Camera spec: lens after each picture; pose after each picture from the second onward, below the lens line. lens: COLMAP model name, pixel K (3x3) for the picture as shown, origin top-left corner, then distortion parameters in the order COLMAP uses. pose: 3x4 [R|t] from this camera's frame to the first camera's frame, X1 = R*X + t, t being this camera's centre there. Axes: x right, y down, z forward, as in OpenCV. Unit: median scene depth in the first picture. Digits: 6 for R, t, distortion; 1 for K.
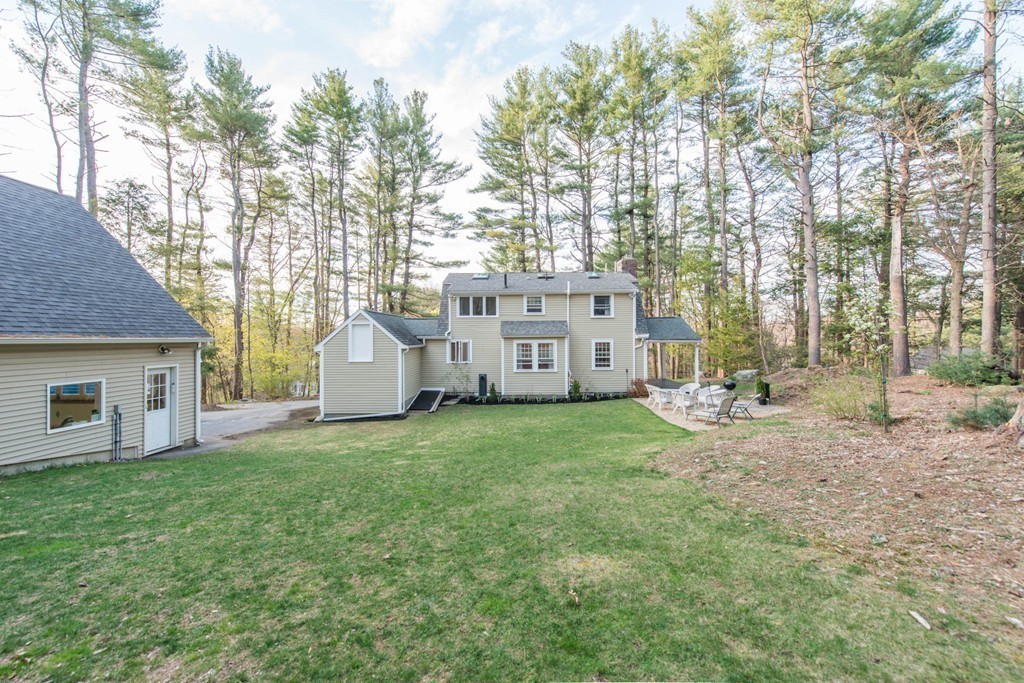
lens RADIAL K [[399.7, 0, 509.2], [0, 399.7, 337.7], [0, 0, 1]] dist [0.012881, -0.003719]
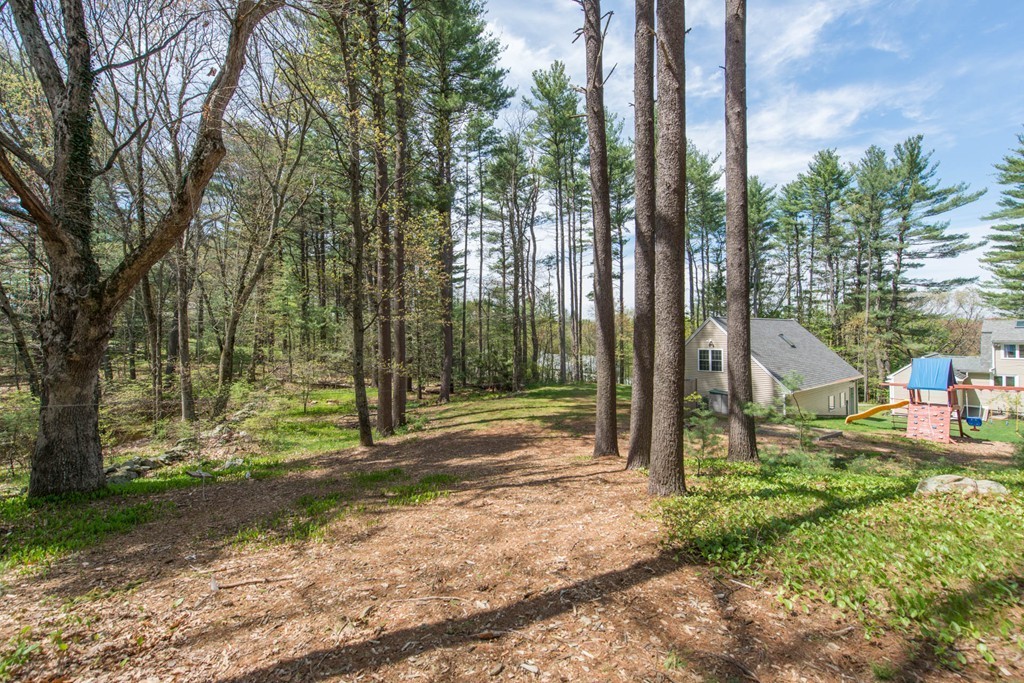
lens RADIAL K [[399.7, 0, 509.2], [0, 399.7, 337.7], [0, 0, 1]] dist [0.012881, -0.003719]
pose [[0.613944, -0.001808, -0.789347, -0.031608], [0.007448, 0.999966, 0.003503, -0.075043], [0.789314, -0.008030, 0.613937, -0.714606]]
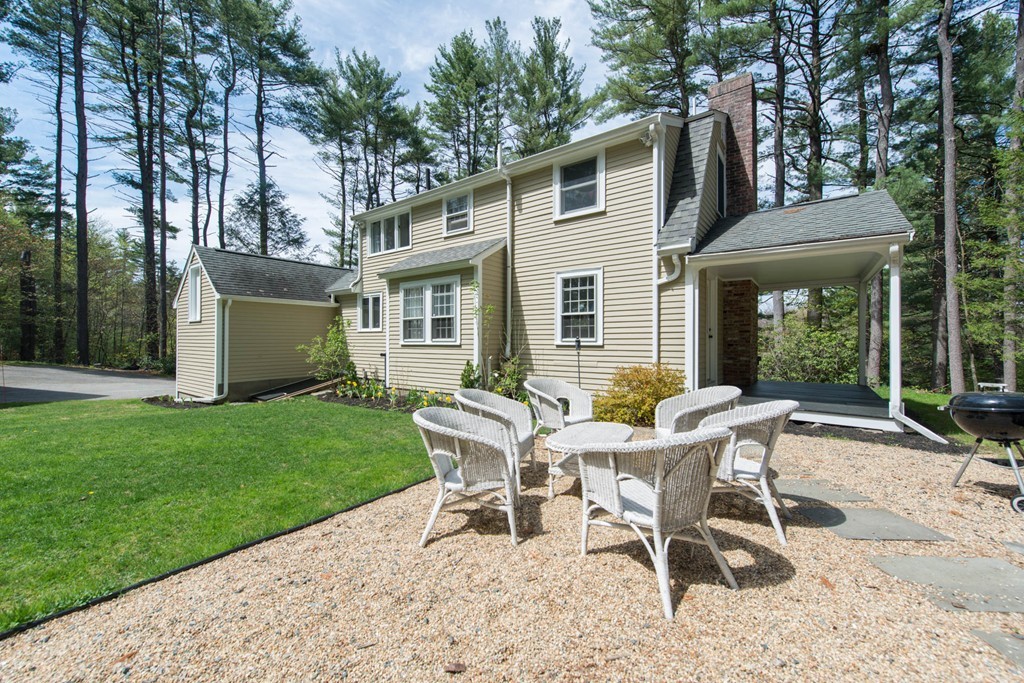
lens RADIAL K [[399.7, 0, 509.2], [0, 399.7, 337.7], [0, 0, 1]] dist [0.012881, -0.003719]
pose [[0.814462, 0.000735, -0.580217, 0.225654], [0.004821, 0.999956, 0.008034, 0.038016], [0.580197, -0.009341, 0.814423, 0.340690]]
